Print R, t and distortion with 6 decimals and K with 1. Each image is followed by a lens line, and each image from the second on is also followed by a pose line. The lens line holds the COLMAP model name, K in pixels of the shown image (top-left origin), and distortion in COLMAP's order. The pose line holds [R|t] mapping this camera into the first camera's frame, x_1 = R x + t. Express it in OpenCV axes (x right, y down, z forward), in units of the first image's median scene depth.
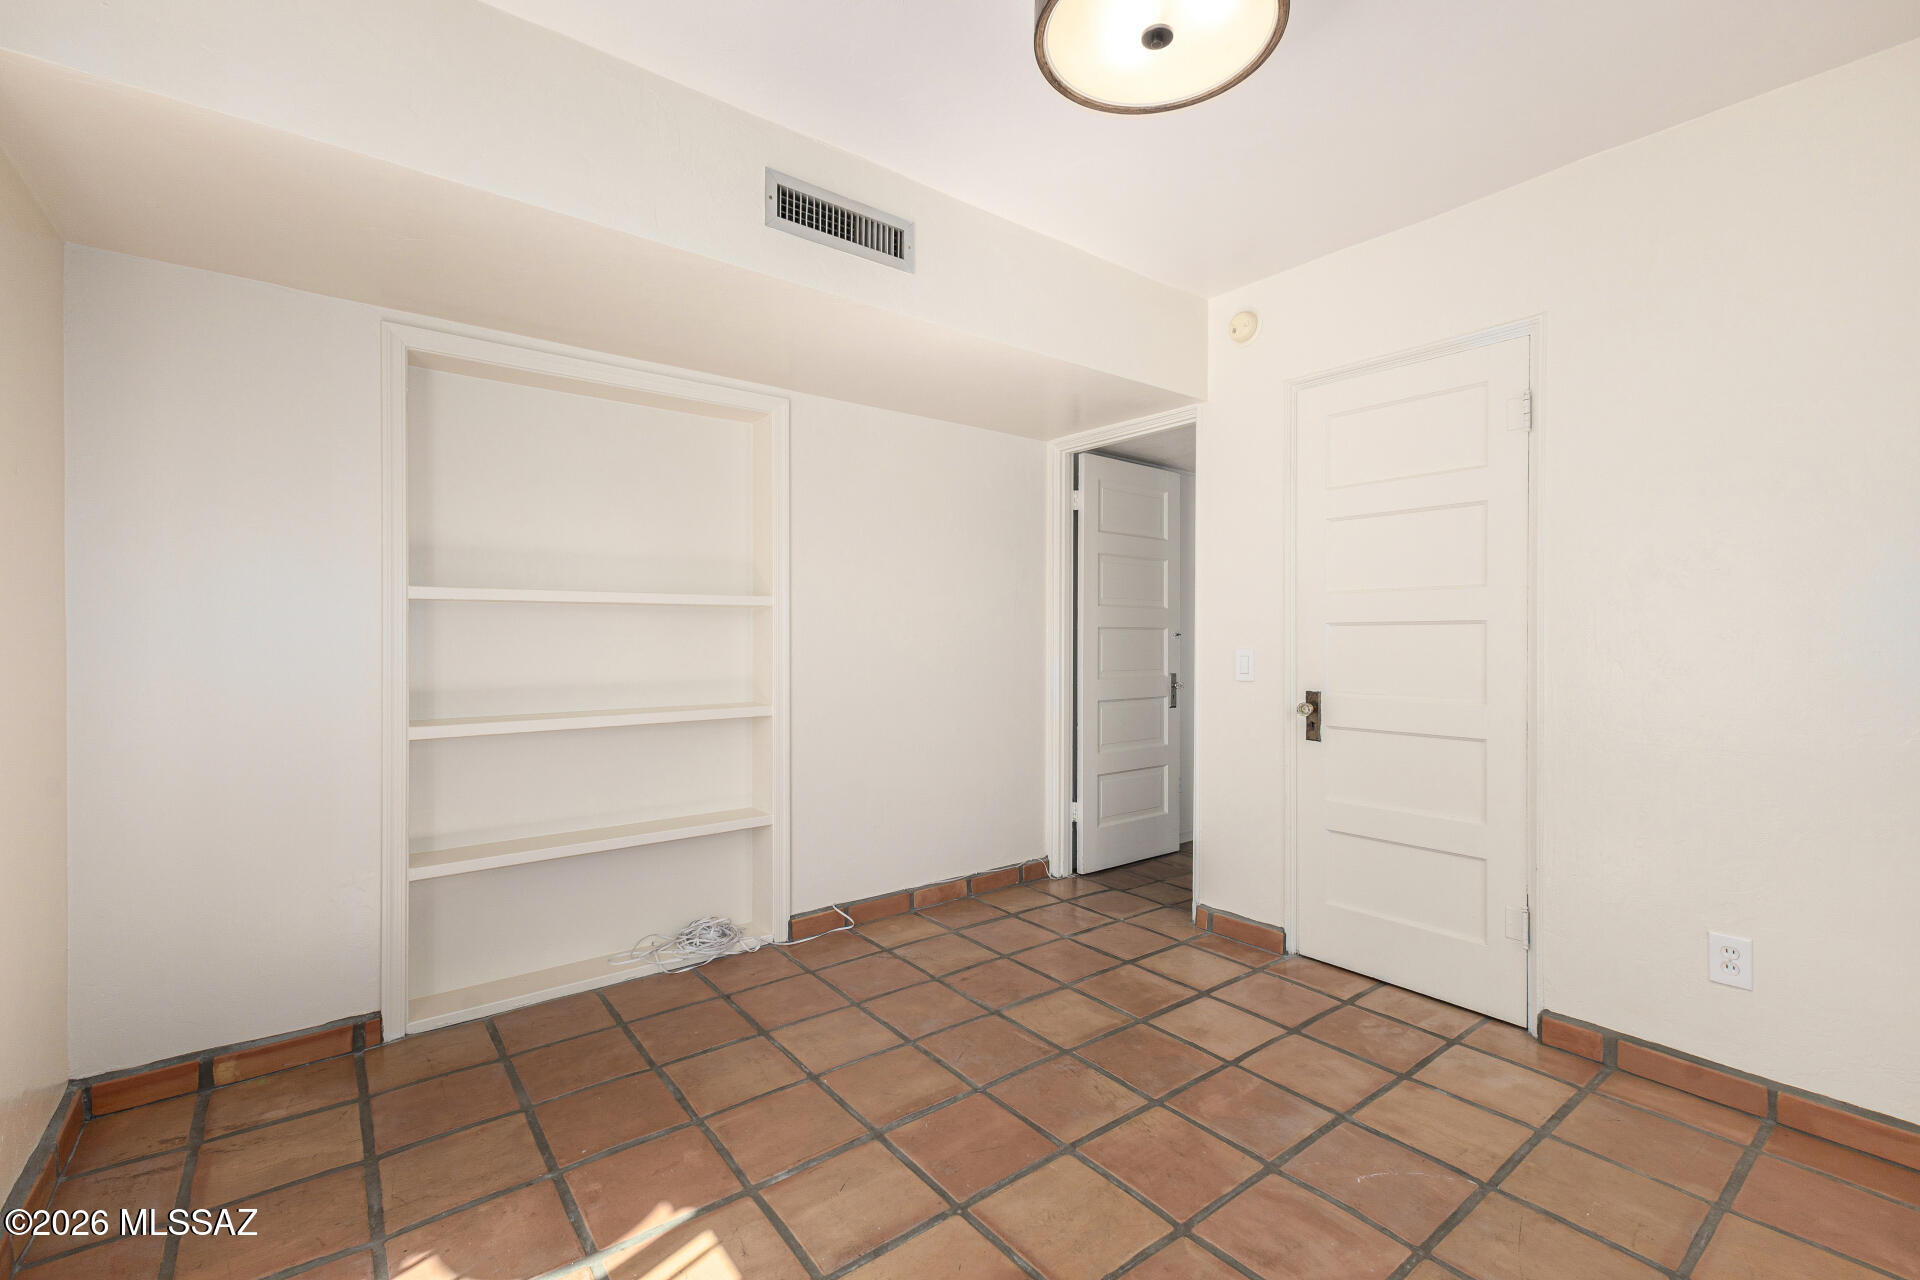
lens RADIAL K [[828.6, 0, 958.7], [0, 828.6, 635.6], [0, 0, 1]] dist [0.009524, -0.000813]
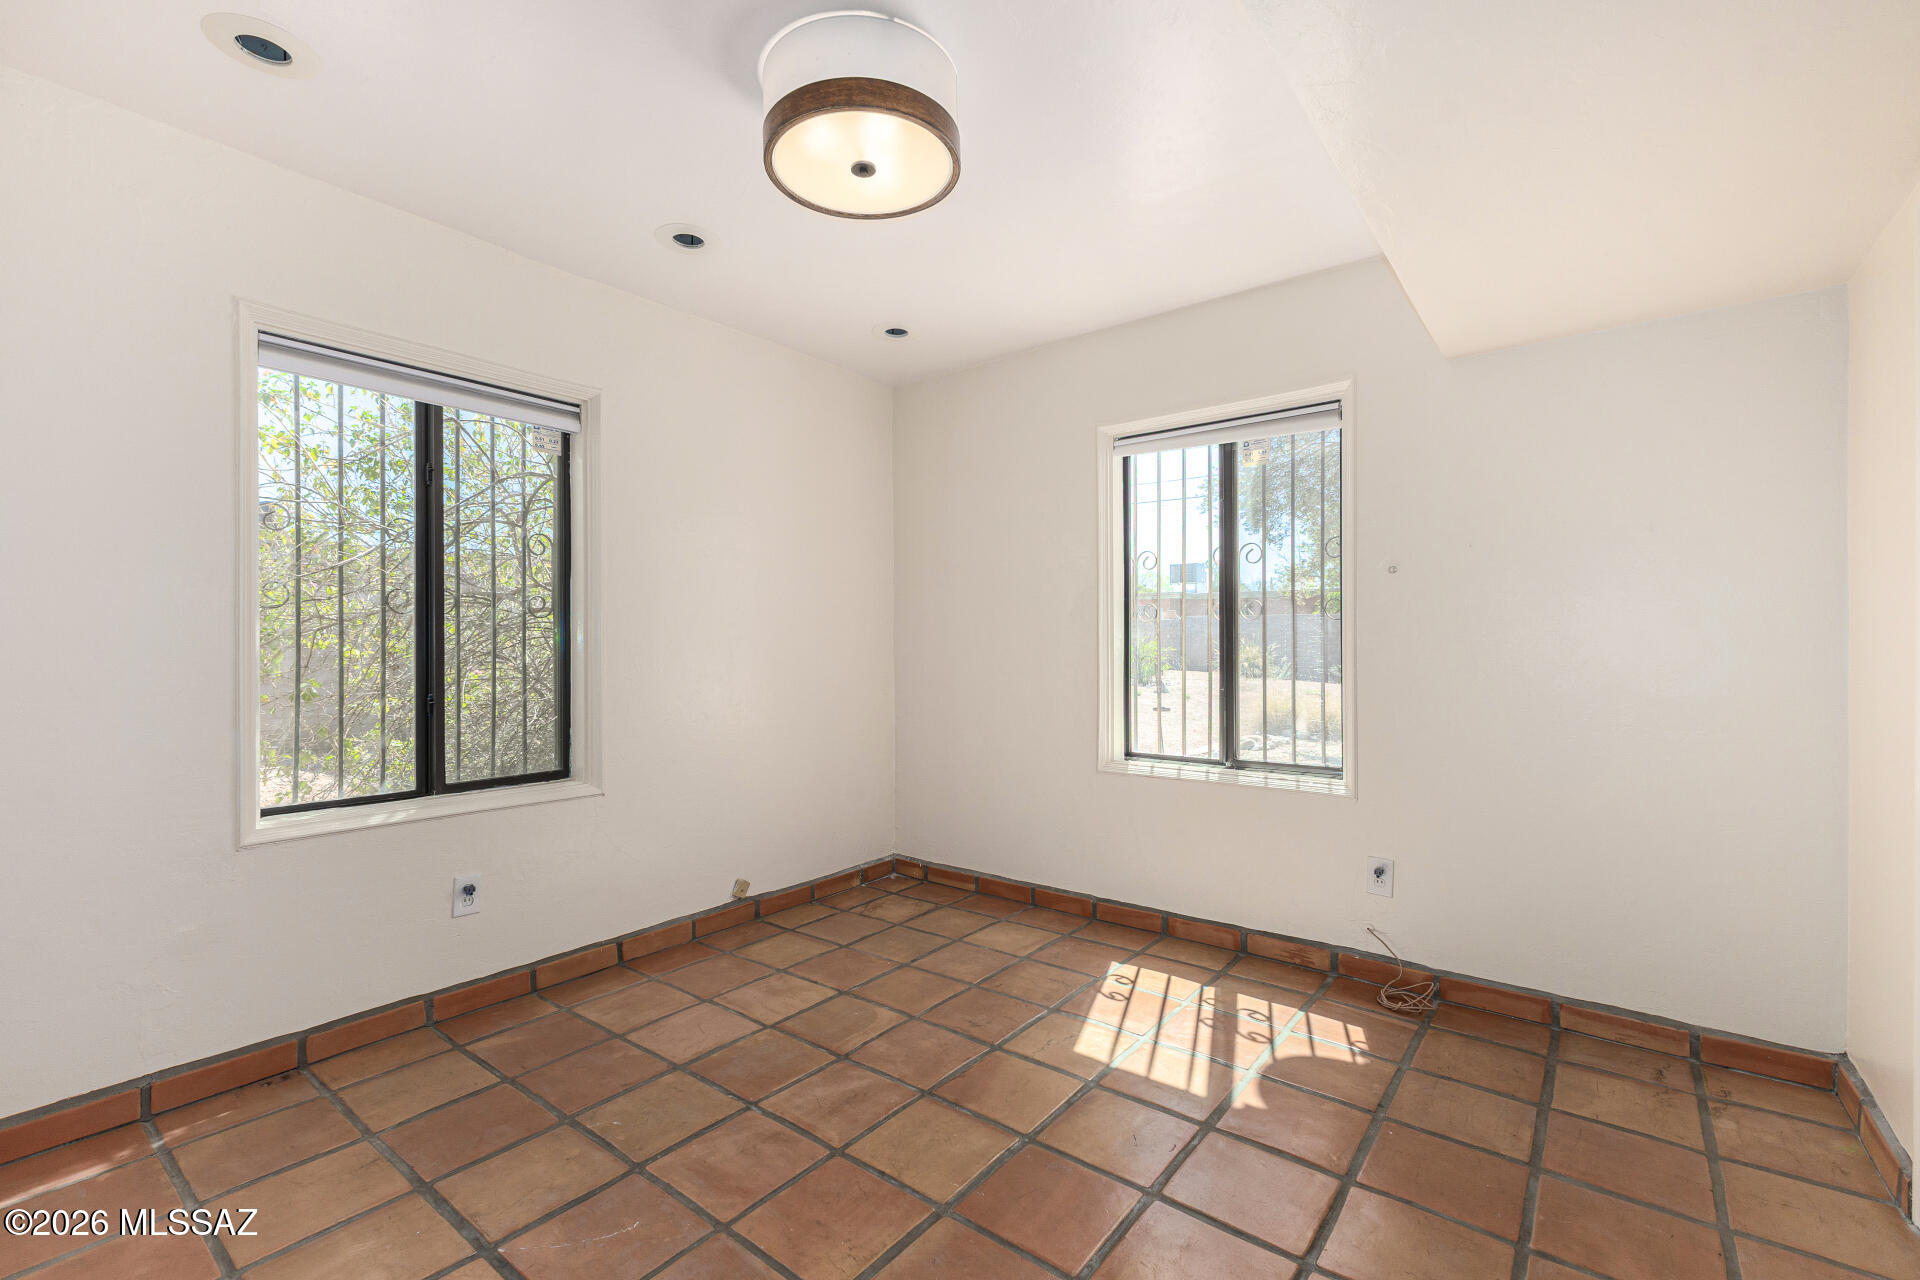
lens RADIAL K [[828.6, 0, 958.7], [0, 828.6, 635.6], [0, 0, 1]] dist [0.009524, -0.000813]
pose [[-0.970105, -0.001332, -0.242681, 0.371680], [-0.000781, 0.999997, -0.002368, -0.006962], [0.242683, -0.002107, -0.970103, 2.084670]]
